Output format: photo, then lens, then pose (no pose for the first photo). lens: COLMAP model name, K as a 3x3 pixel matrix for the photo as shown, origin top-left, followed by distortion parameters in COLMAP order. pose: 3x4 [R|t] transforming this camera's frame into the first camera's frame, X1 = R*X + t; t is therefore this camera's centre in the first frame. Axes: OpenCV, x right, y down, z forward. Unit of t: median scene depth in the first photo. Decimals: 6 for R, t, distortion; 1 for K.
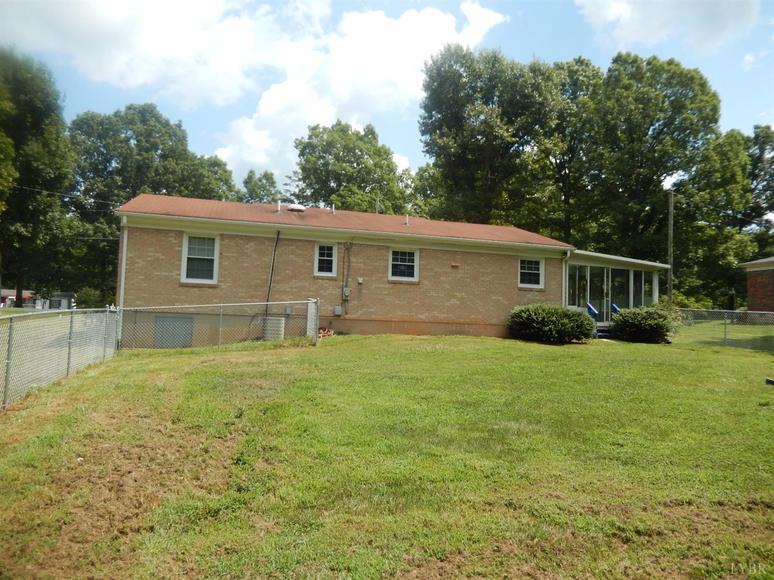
lens RADIAL K [[571.5, 0, 385.9], [0, 571.5, 287.8], [0, 0, 1]] dist [-0.003568, -0.017502]
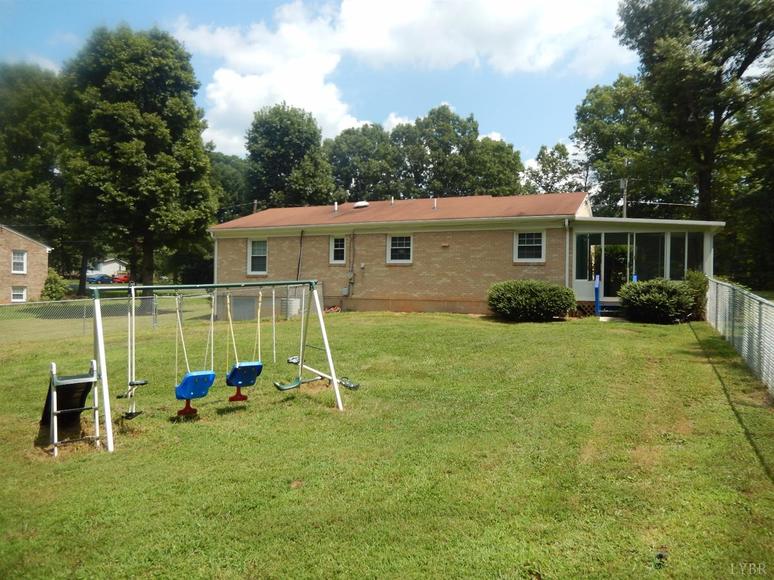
lens RADIAL K [[571.5, 0, 384.0], [0, 571.5, 291.3], [0, 0, 1]] dist [-0.003568, -0.017502]
pose [[0.748997, -0.018883, -0.662305, 0.737472], [0.055446, 0.997874, 0.034252, 0.002336], [0.660250, -0.062377, 0.748451, 0.142051]]
